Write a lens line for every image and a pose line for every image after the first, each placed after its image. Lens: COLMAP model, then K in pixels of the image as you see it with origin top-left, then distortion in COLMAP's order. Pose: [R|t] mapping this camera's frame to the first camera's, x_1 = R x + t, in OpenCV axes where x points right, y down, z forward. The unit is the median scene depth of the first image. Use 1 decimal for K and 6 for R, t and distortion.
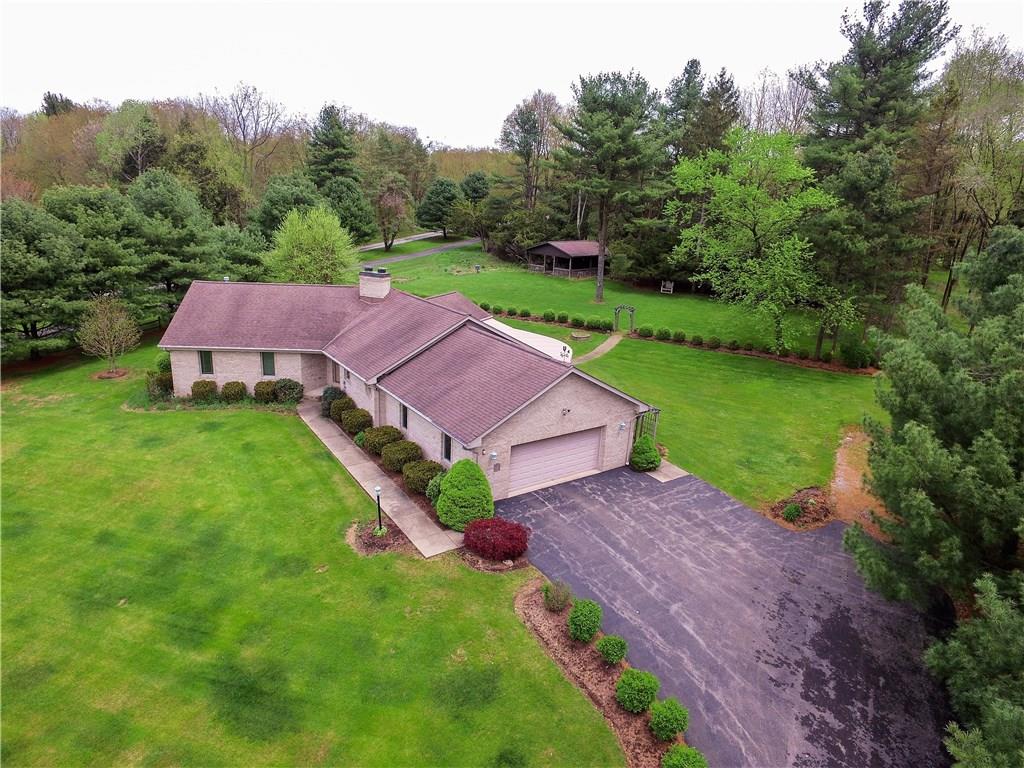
lens RADIAL K [[618.5, 0, 512.0], [0, 618.5, 384.0], [0, 0, 1]] dist [-0.036376, 0.000470]
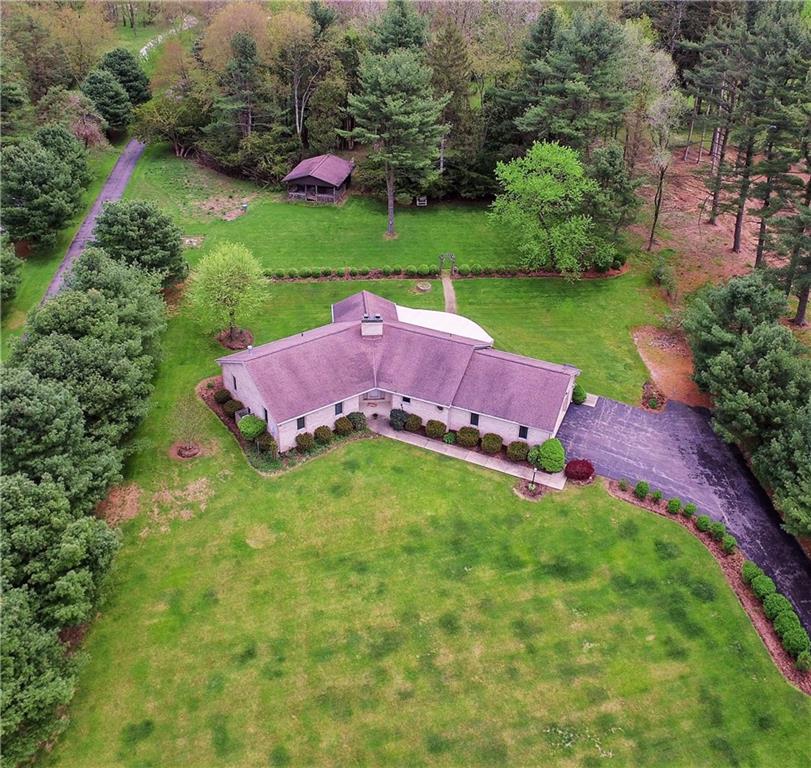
lens RADIAL K [[713.5, 0, 405.5], [0, 713.5, 384.0], [0, 0, 1]] dist [-0.012780, -0.001184]
pose [[0.839192, -0.327194, 0.434398, -0.973155], [0.169420, 0.916306, 0.362878, -0.663305], [-0.516773, -0.230929, 0.824390, -0.439466]]
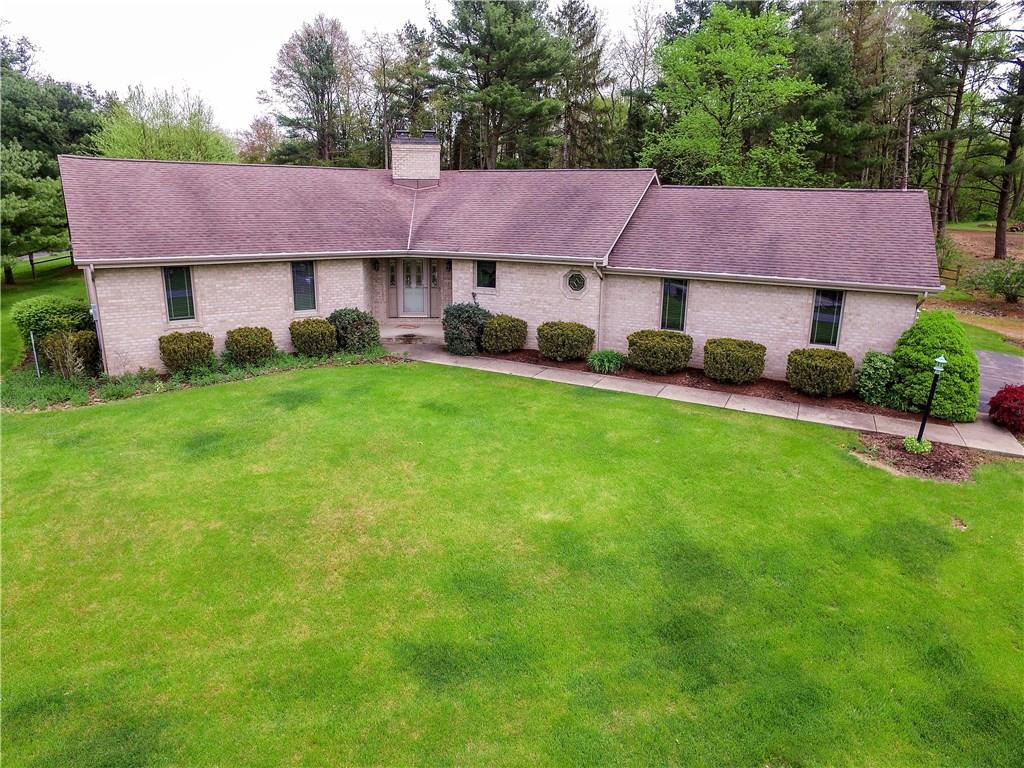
lens RADIAL K [[627.6, 0, 512.0], [0, 627.6, 384.0], [0, 0, 1]] dist [-0.057607, 0.001024]
pose [[0.856133, -0.168185, 0.488621, -0.521498], [0.174293, 0.984129, 0.033354, 0.064143], [-0.486476, 0.056607, 0.871858, 0.446204]]
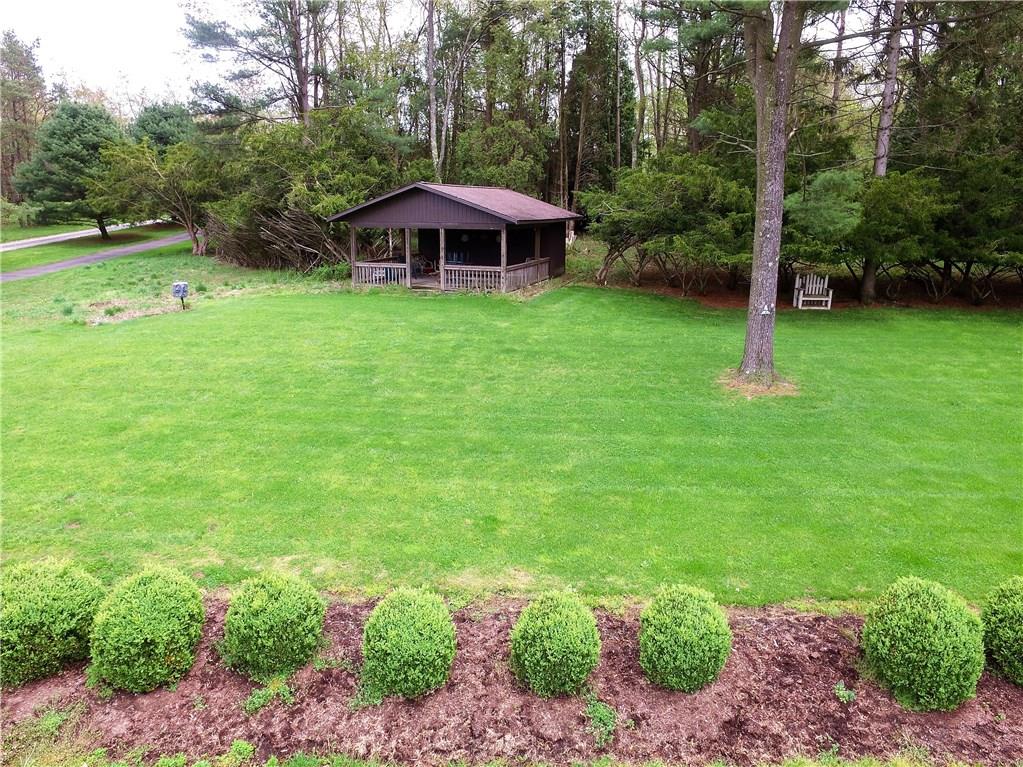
lens RADIAL K [[626.9, 0, 511.5], [0, 626.9, 383.5], [0, 0, 1]] dist [-0.057607, 0.001024]
pose [[0.912553, -0.152558, 0.379437, -0.064274], [0.160582, 0.986965, 0.010619, -0.266608], [-0.376112, 0.051240, 0.925156, 1.463650]]
